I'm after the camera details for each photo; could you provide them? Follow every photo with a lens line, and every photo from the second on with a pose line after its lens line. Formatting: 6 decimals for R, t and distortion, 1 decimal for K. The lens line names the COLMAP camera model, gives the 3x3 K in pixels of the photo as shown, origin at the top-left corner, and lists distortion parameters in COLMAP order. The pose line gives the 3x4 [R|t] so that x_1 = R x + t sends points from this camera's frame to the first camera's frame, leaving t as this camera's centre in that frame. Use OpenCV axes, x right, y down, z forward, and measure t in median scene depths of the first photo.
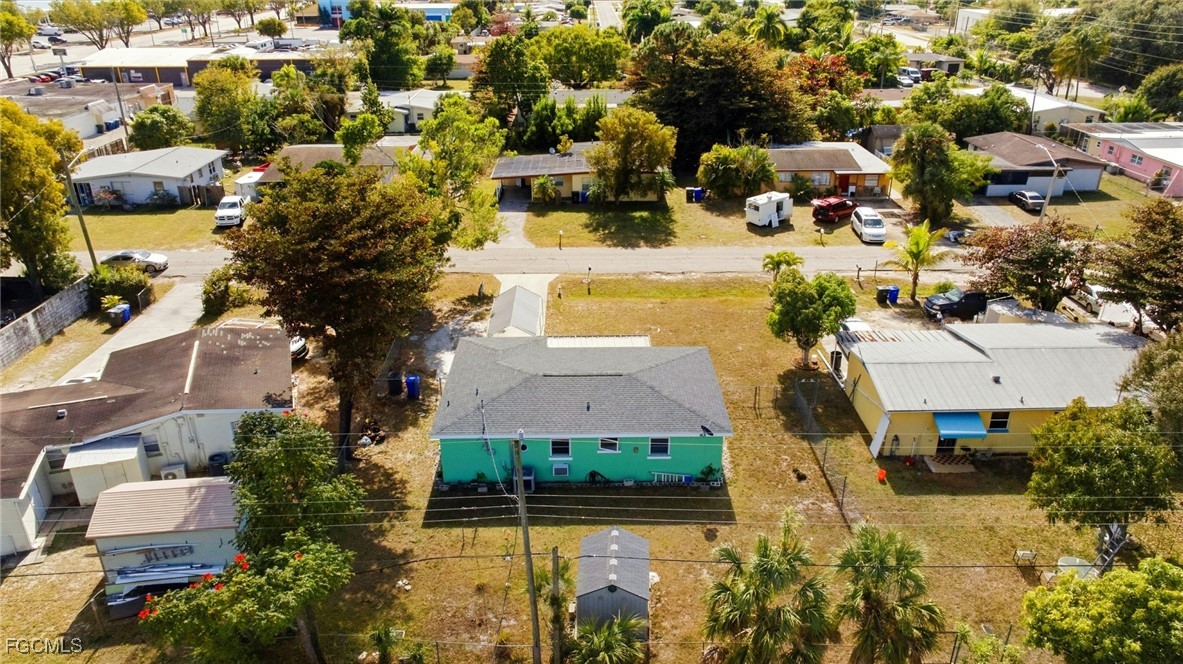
lens RADIAL K [[835.1, 0, 592.5], [0, 835.1, 331.4], [0, 0, 1]] dist [-0.029245, 0.023861]
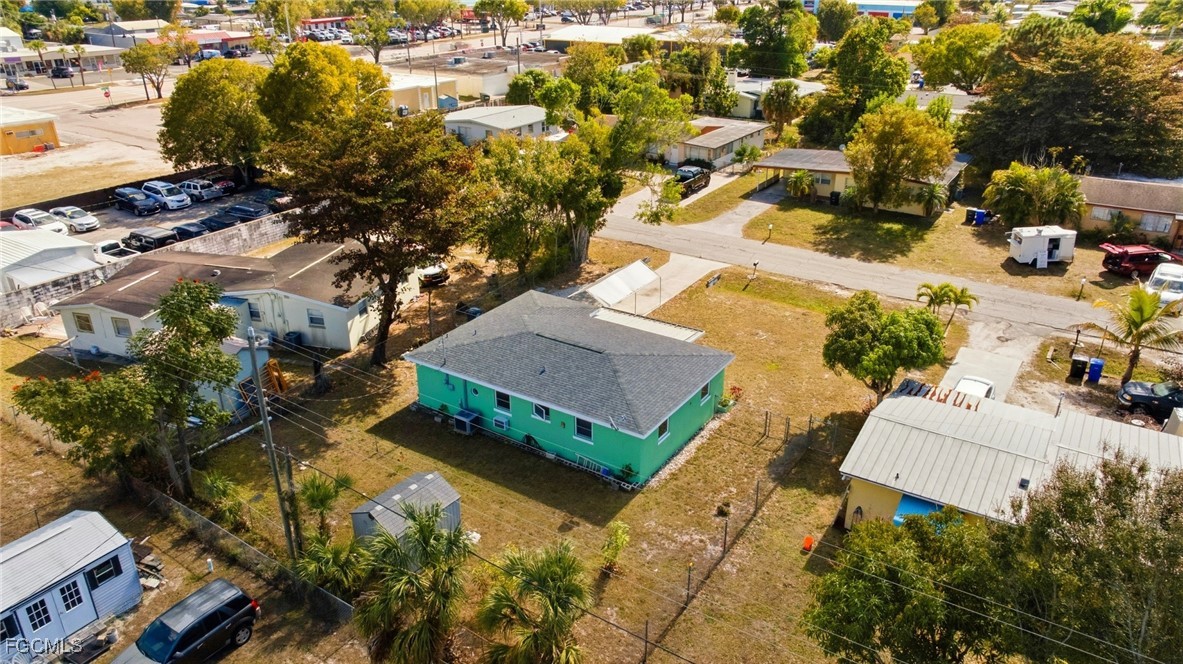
lens RADIAL K [[835.1, 0, 597.9], [0, 835.1, 326.7], [0, 0, 1]] dist [-0.029245, 0.023861]
pose [[0.830493, 0.228120, -0.508176, 0.284346], [-0.230661, 0.971242, 0.059030, -0.018091], [0.507028, 0.068192, 0.859228, 0.093643]]
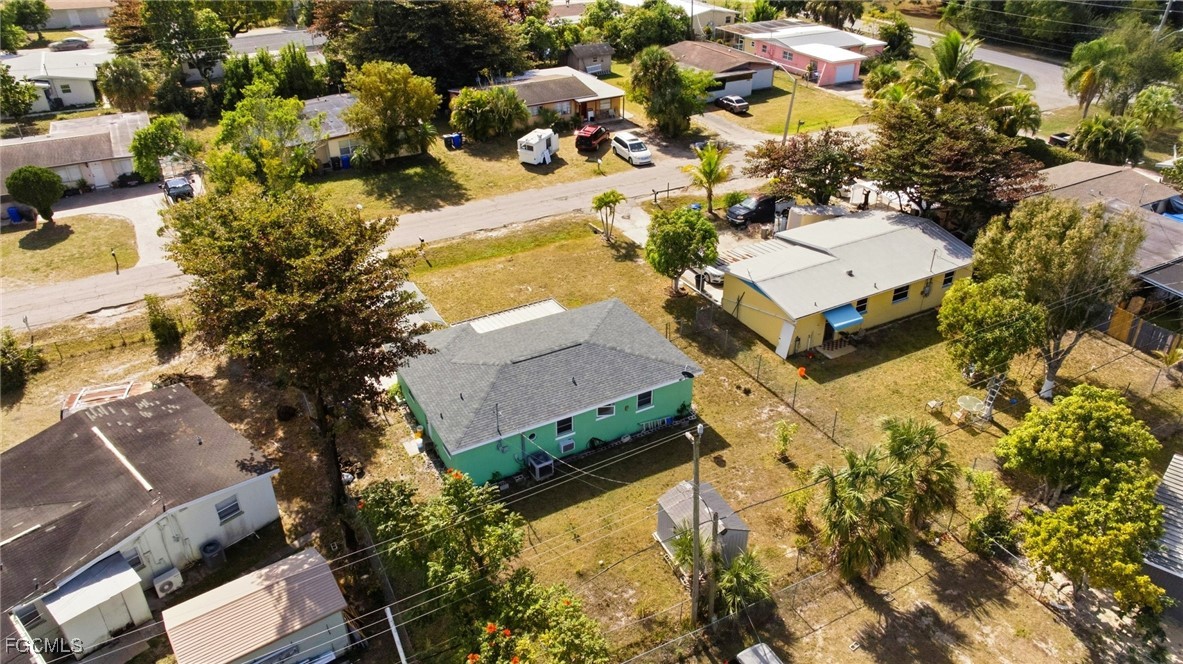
lens RADIAL K [[835.1, 0, 594.9], [0, 835.1, 337.7], [0, 0, 1]] dist [-0.029245, 0.023861]
pose [[0.880144, -0.242440, 0.408128, -0.210284], [0.194806, 0.968485, 0.155202, -0.064366], [-0.432893, -0.057094, 0.899635, 0.021523]]
